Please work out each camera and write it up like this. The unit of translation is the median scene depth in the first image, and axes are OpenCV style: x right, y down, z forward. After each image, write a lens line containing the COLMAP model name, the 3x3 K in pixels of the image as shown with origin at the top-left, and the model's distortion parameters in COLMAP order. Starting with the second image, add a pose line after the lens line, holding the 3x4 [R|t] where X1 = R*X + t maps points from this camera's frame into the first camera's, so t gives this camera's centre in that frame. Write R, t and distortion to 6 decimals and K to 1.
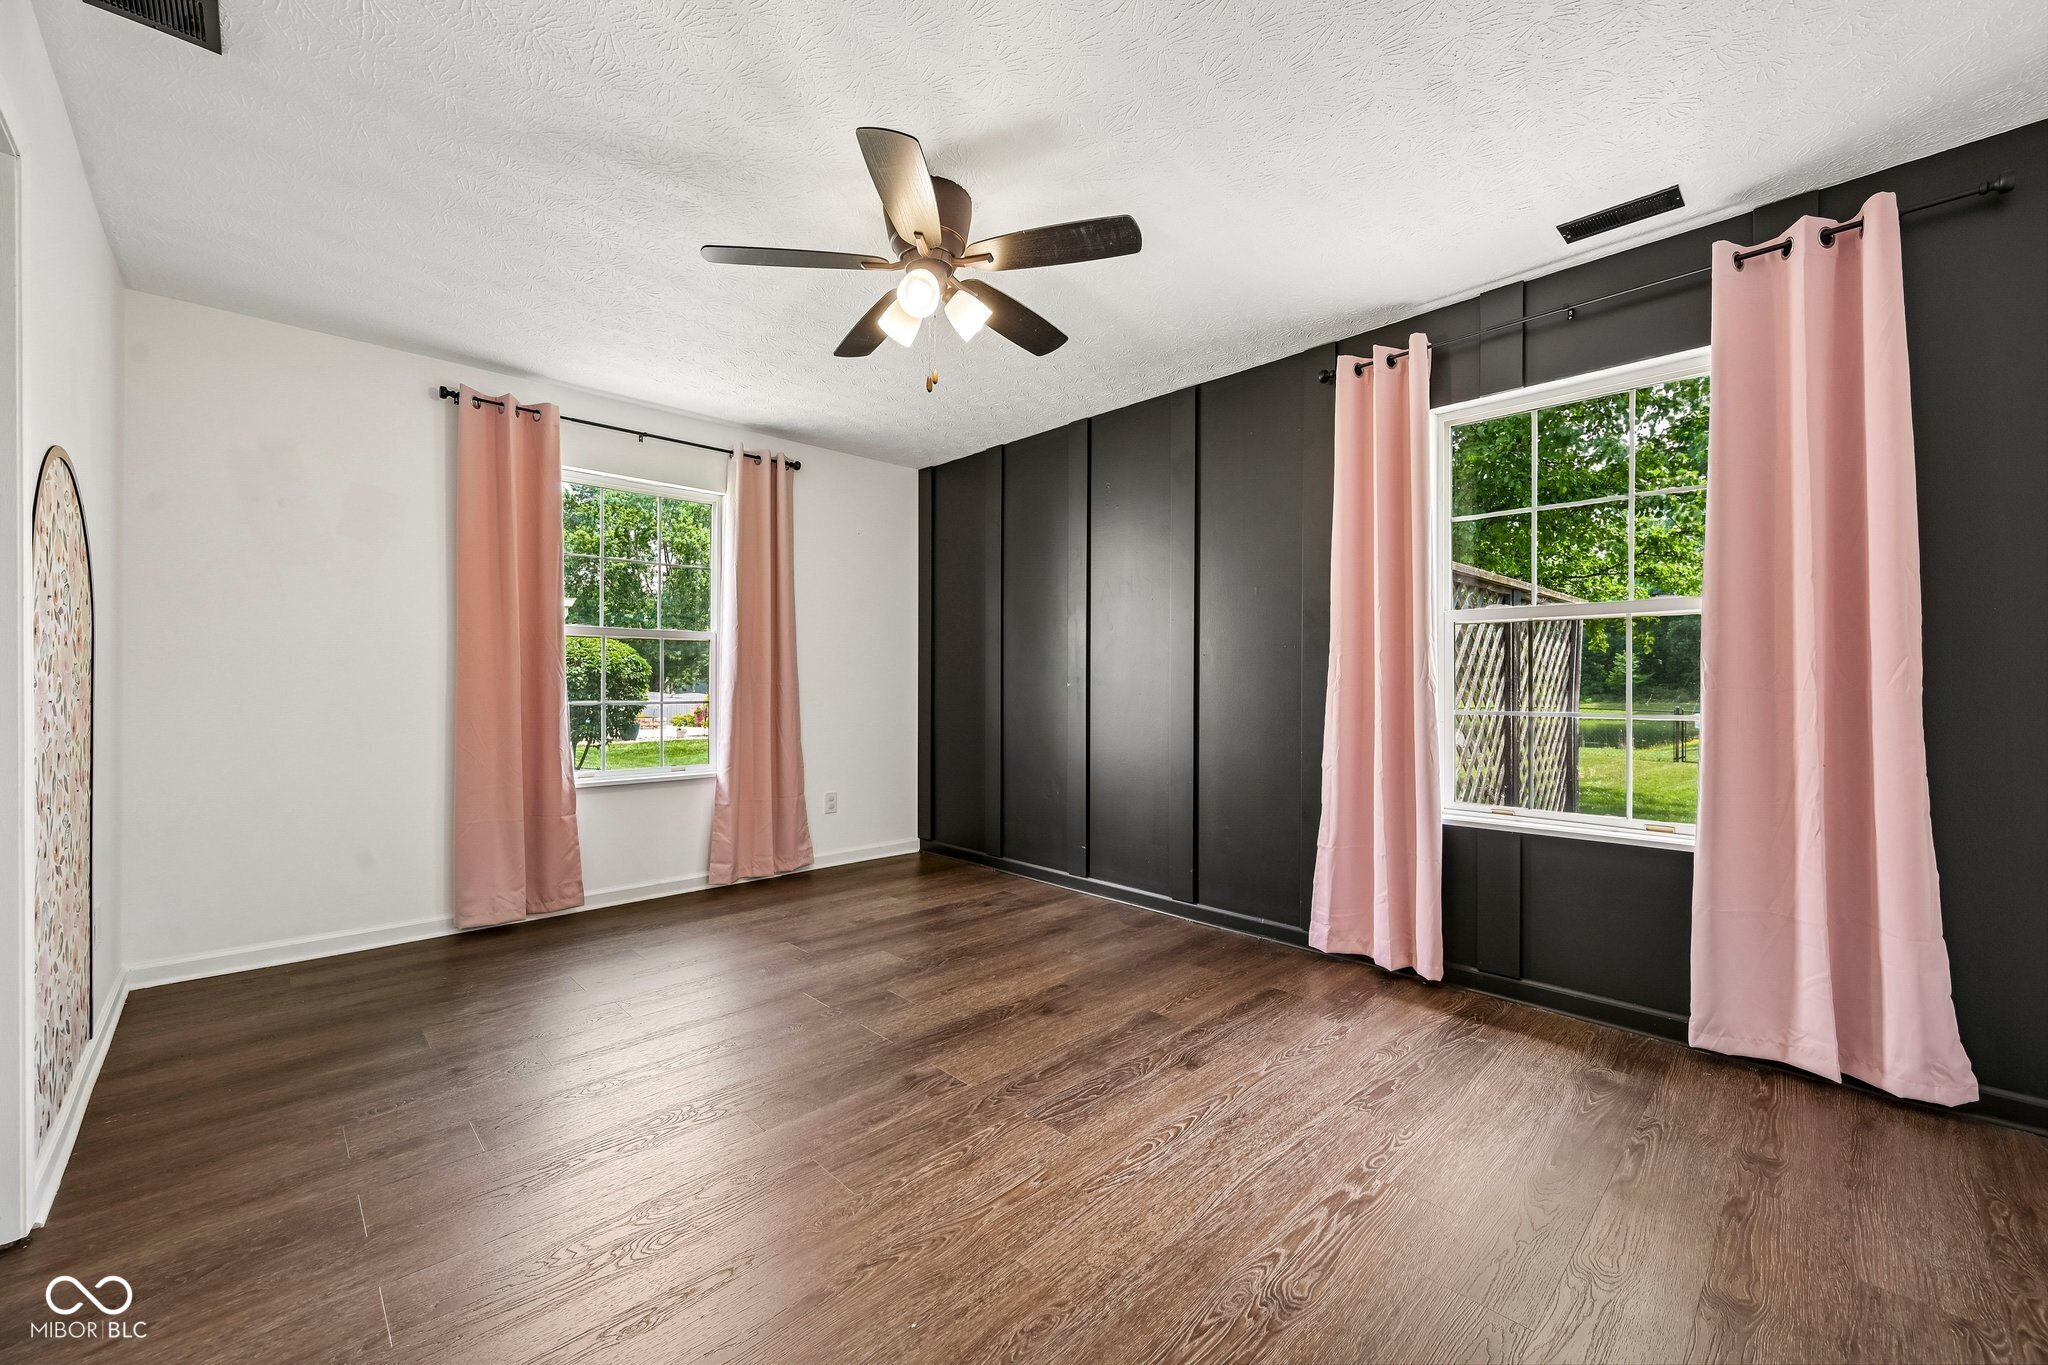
lens RADIAL K [[803.2, 0, 1024.8], [0, 803.2, 682.3], [0, 0, 1]] dist [-0.000454, 0.000205]
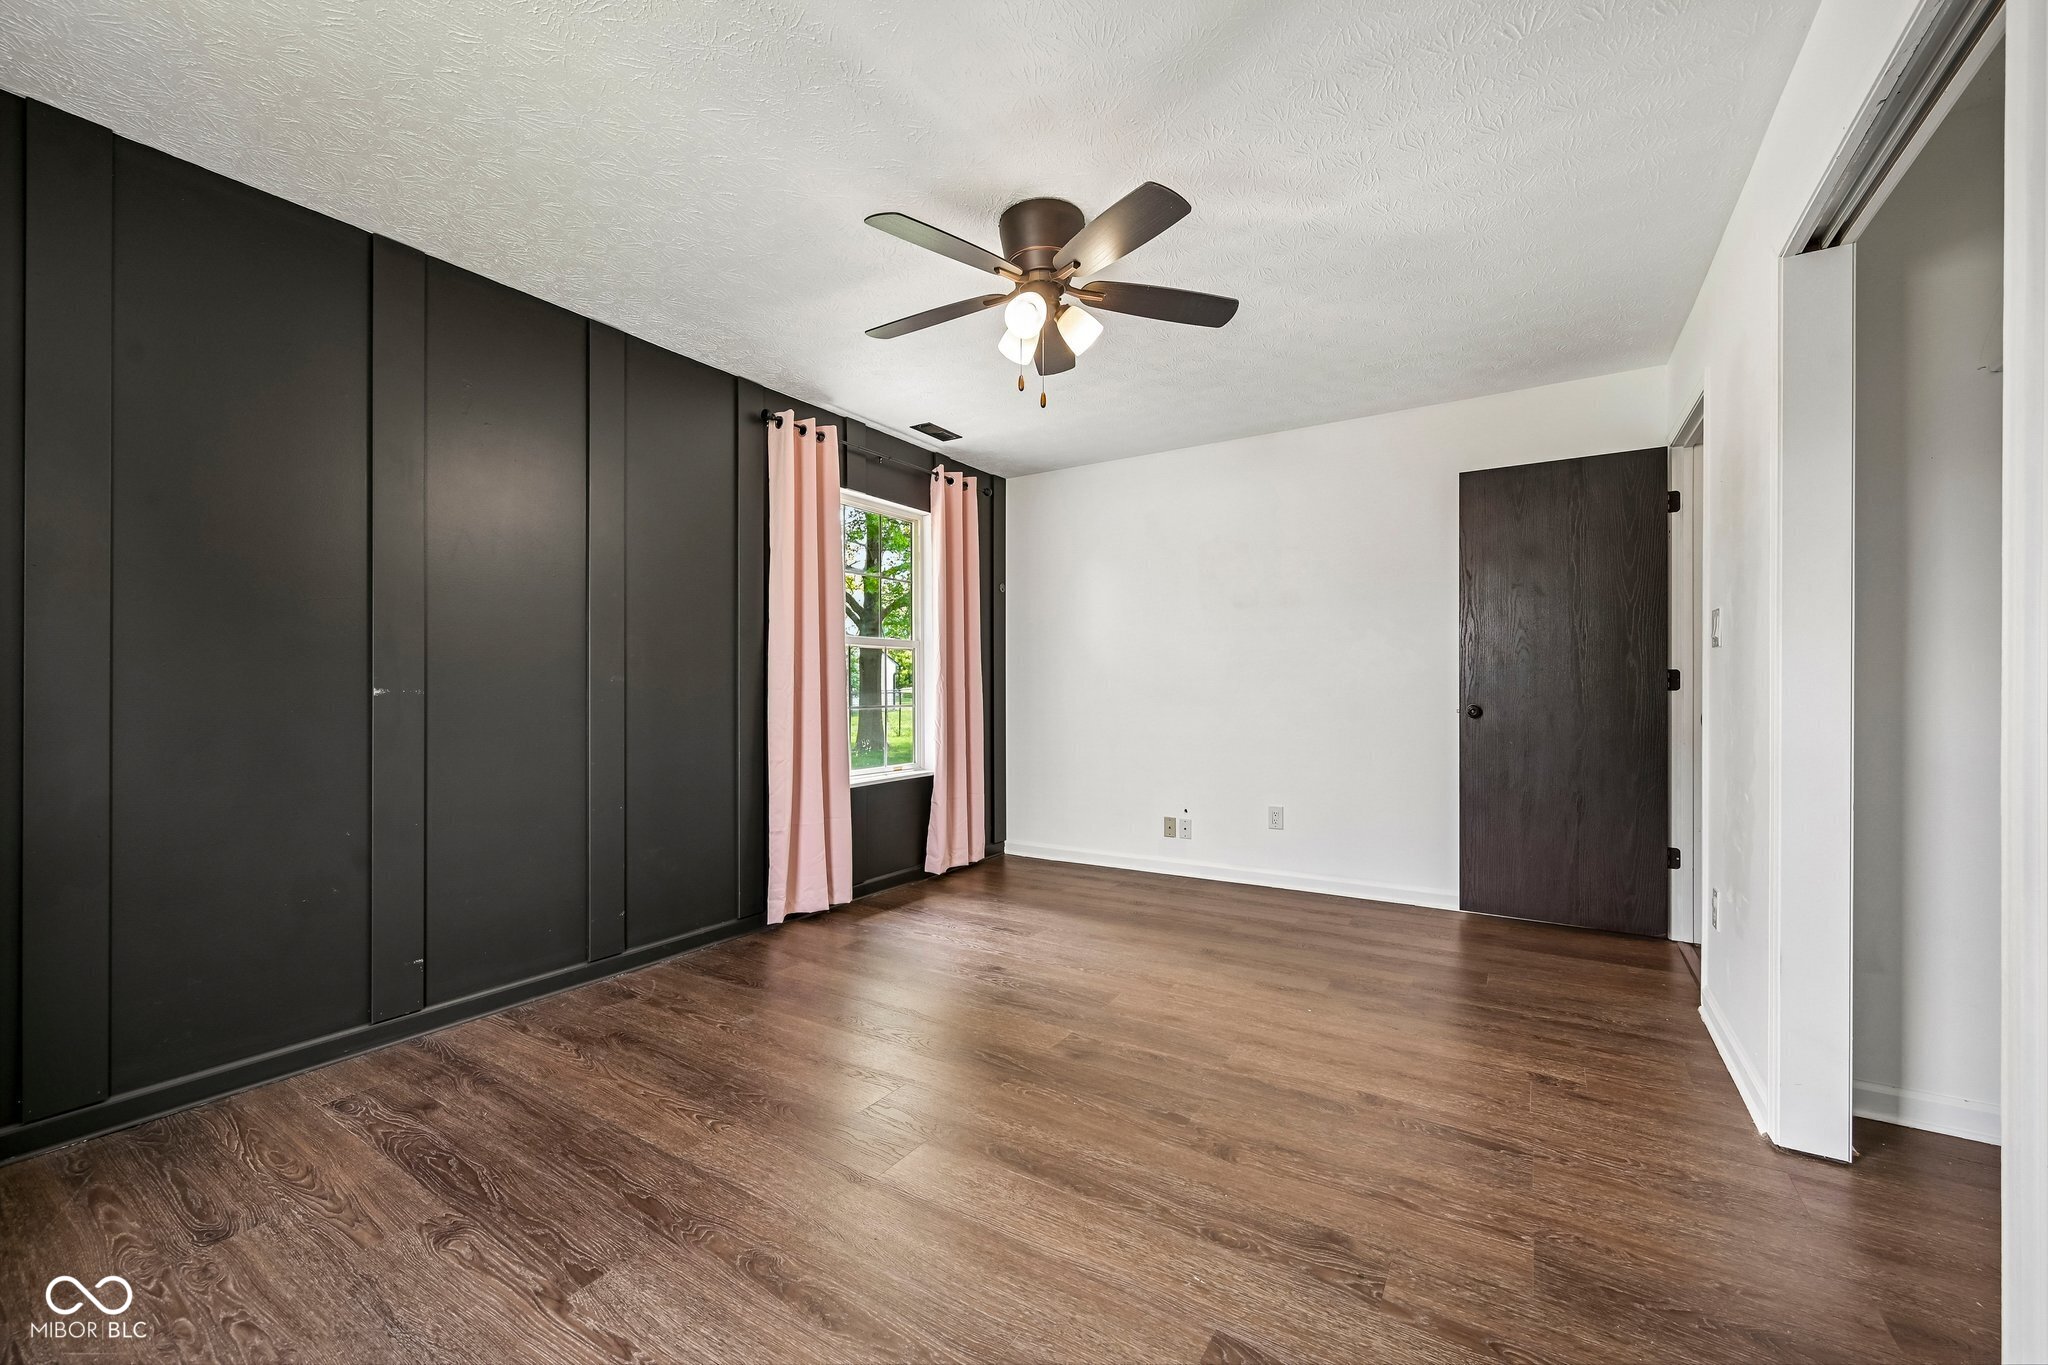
lens RADIAL K [[803.2, 0, 1024.8], [0, 803.2, 682.3], [0, 0, 1]] dist [-0.000454, 0.000205]
pose [[-0.229116, 0.005985, 0.973381, -0.895801], [0.004654, 0.999976, -0.005053, 0.002499], [-0.973388, 0.003373, -0.229138, 1.007592]]
